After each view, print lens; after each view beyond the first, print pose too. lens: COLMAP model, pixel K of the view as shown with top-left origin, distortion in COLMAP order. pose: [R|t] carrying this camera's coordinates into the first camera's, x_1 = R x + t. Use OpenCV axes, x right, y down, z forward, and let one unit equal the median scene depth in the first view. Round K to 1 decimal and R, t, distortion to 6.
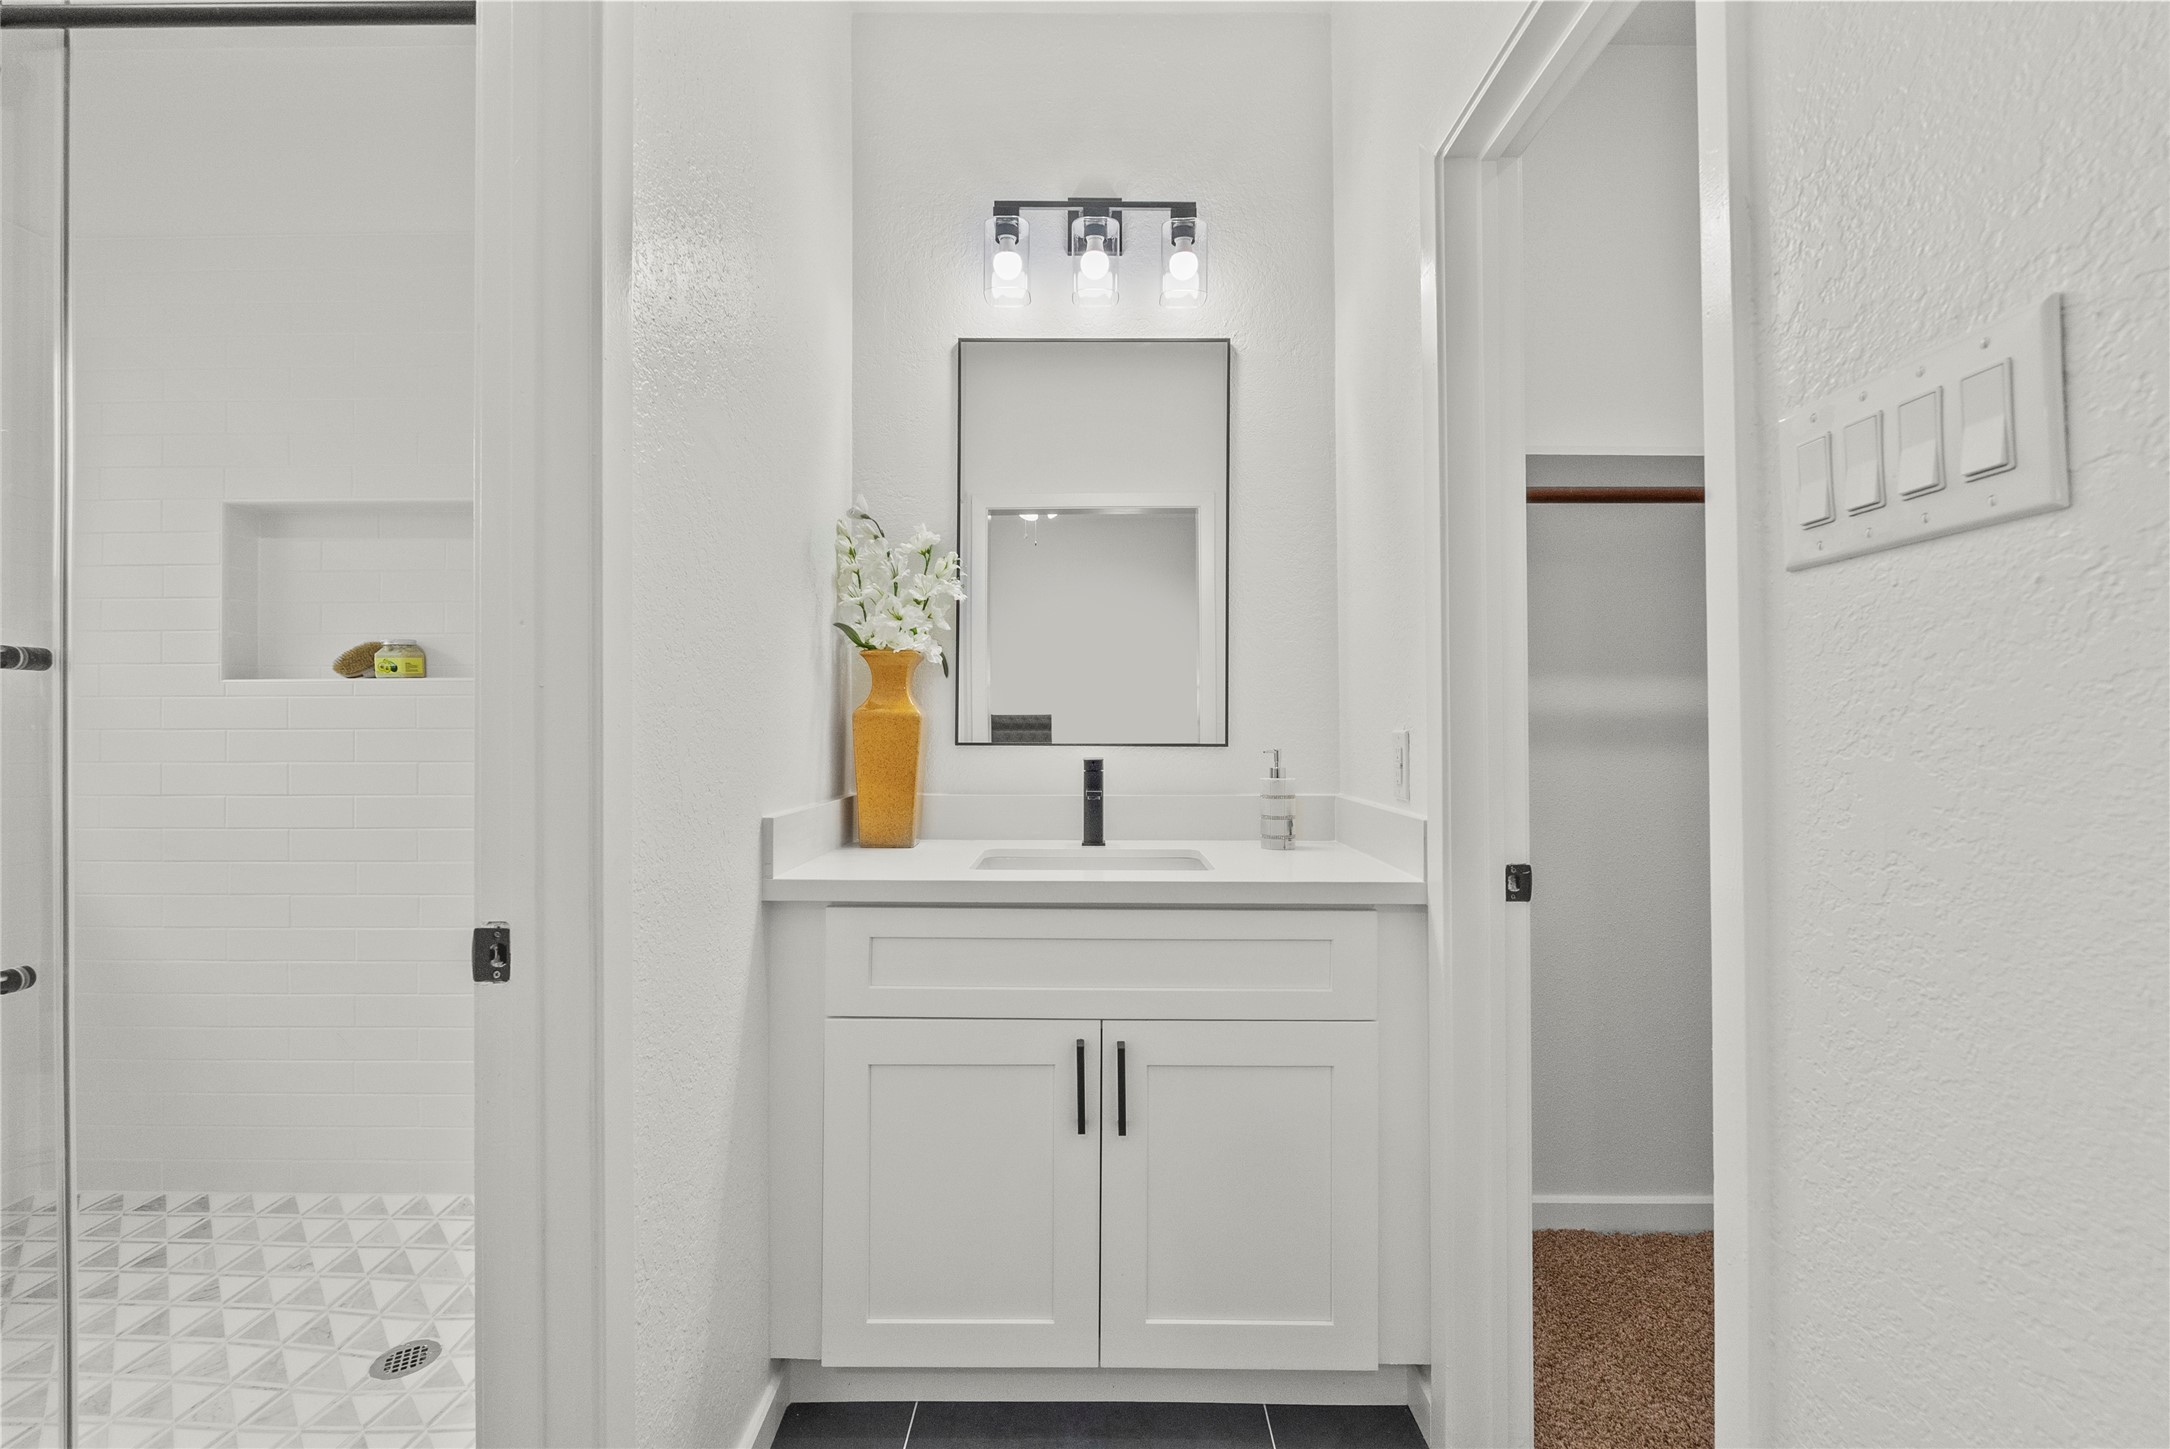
lens RADIAL K [[946.7, 0, 1083.3], [0, 946.7, 718.3], [0, 0, 1]] dist [-0.002040, -0.001181]
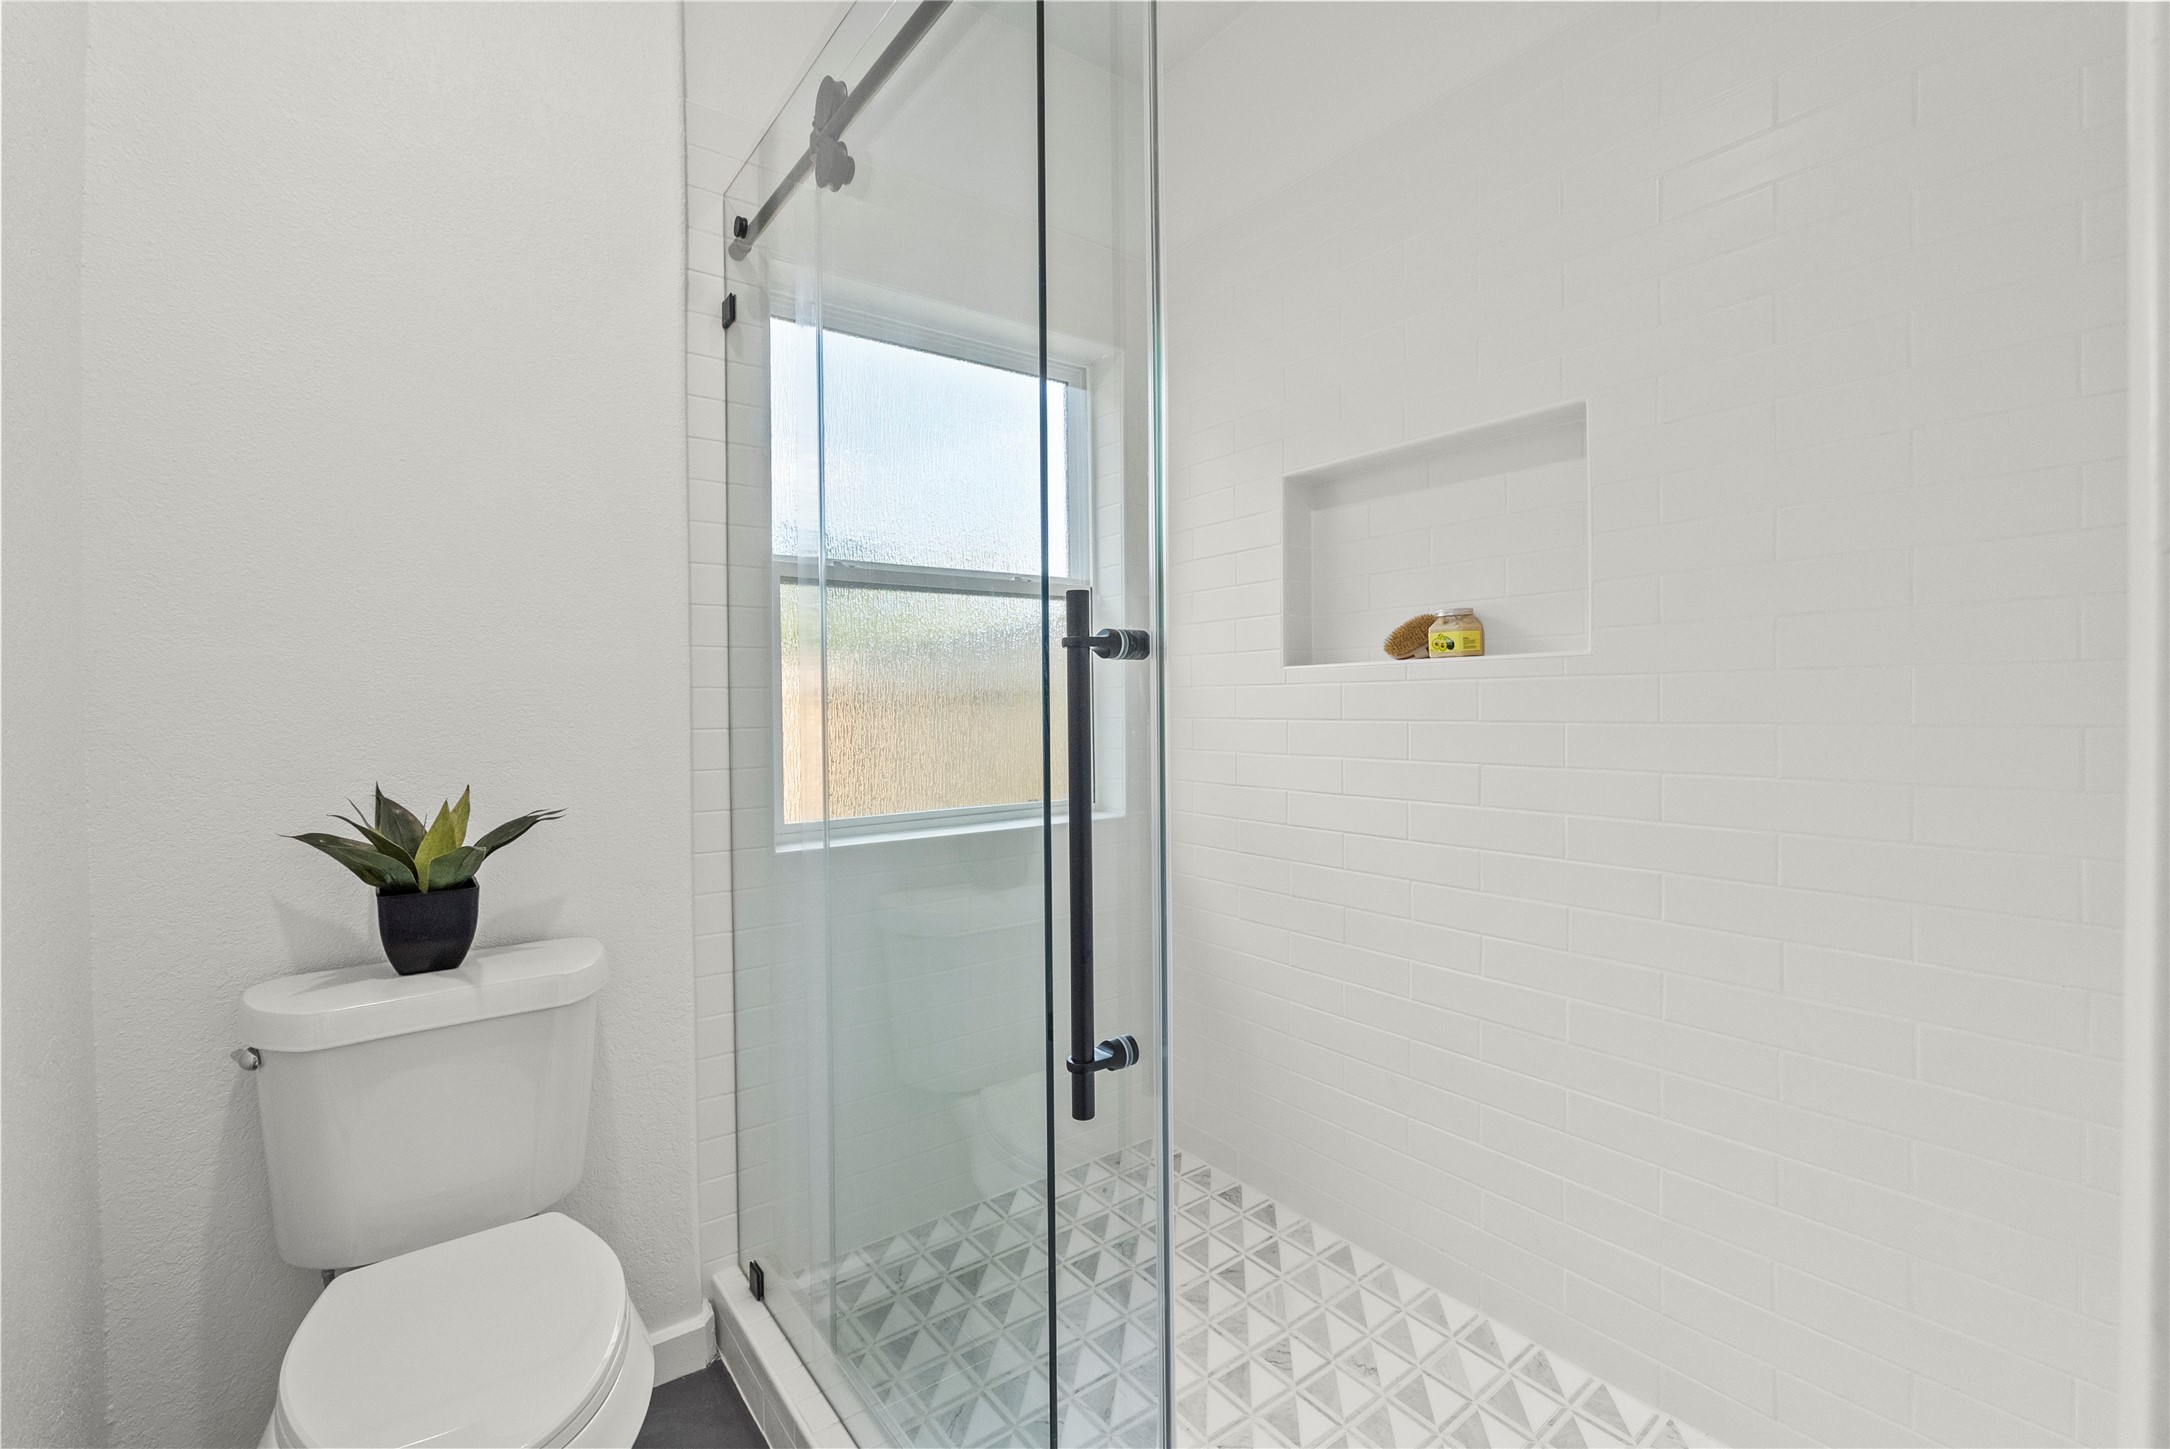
lens RADIAL K [[946.7, 0, 1084.0], [0, 946.7, 715.0], [0, 0, 1]] dist [-0.002040, -0.001181]
pose [[0.606342, 0.008865, -0.795155, -0.290609], [0.008407, 0.999811, 0.017558, -0.010852], [0.795160, -0.017331, 0.606152, 0.277052]]
